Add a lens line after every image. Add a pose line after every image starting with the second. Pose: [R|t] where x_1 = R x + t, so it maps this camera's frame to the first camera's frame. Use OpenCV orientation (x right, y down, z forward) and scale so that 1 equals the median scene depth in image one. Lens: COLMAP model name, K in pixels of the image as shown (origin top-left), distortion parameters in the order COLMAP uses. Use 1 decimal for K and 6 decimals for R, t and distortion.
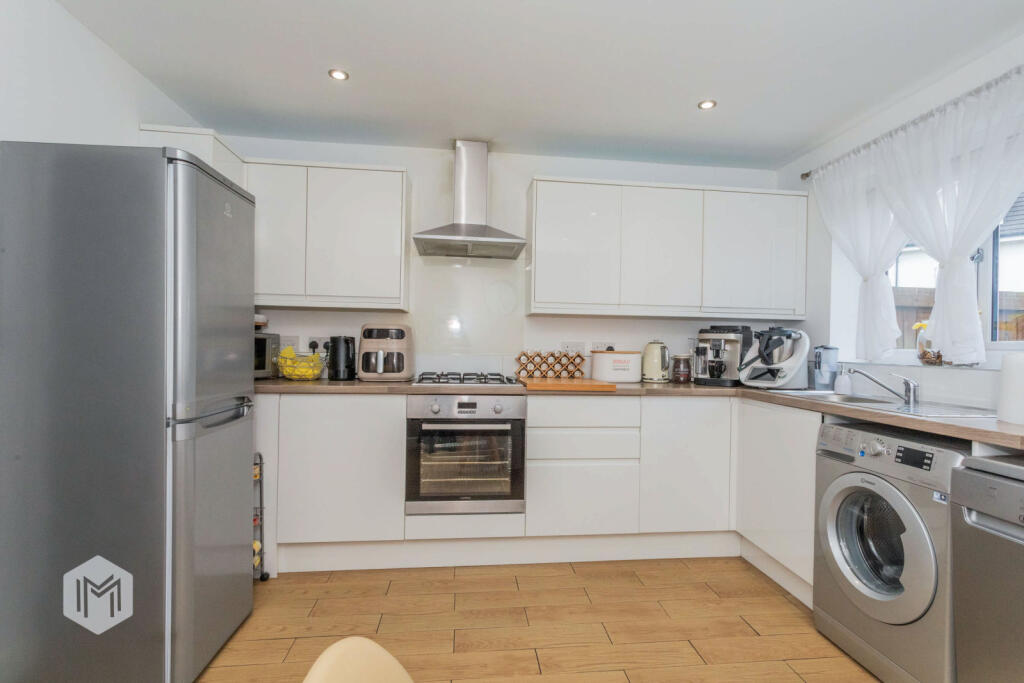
lens RADIAL K [[488.9, 0, 509.6], [0, 488.9, 347.1], [0, 0, 1]] dist [0.001072, 0.000655]
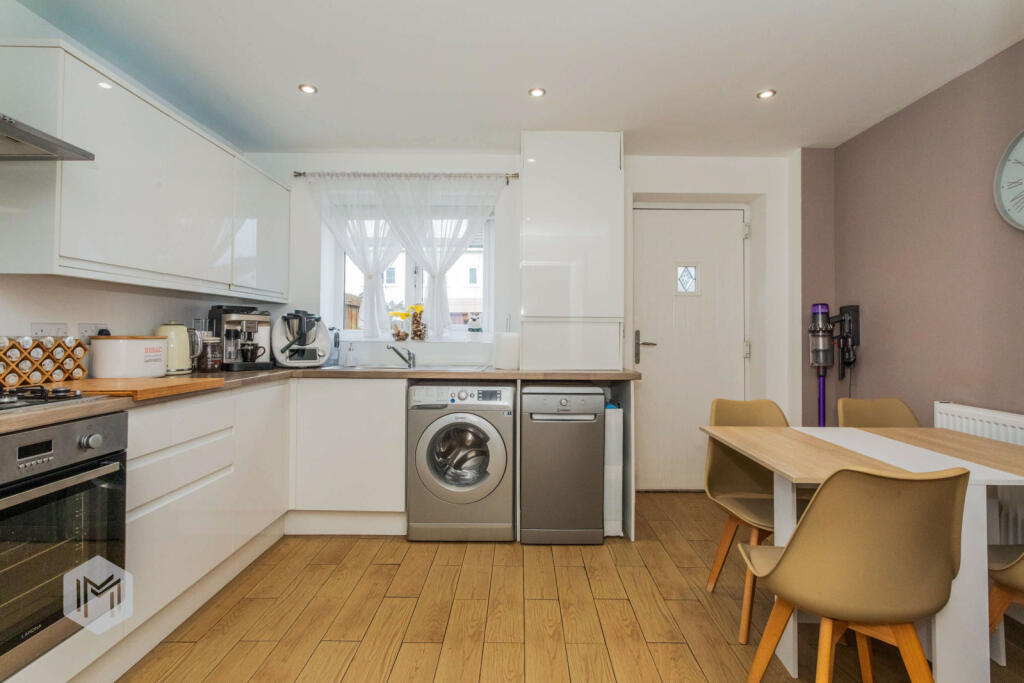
lens RADIAL K [[496.5, 0, 513.1], [0, 496.5, 328.5], [0, 0, 1]] dist [-0.000505, 0.000287]
pose [[0.128167, -0.007977, 0.991721, -0.528434], [-0.002141, 0.999963, 0.008320, -0.012002], [-0.991750, -0.003190, 0.128145, 0.429557]]
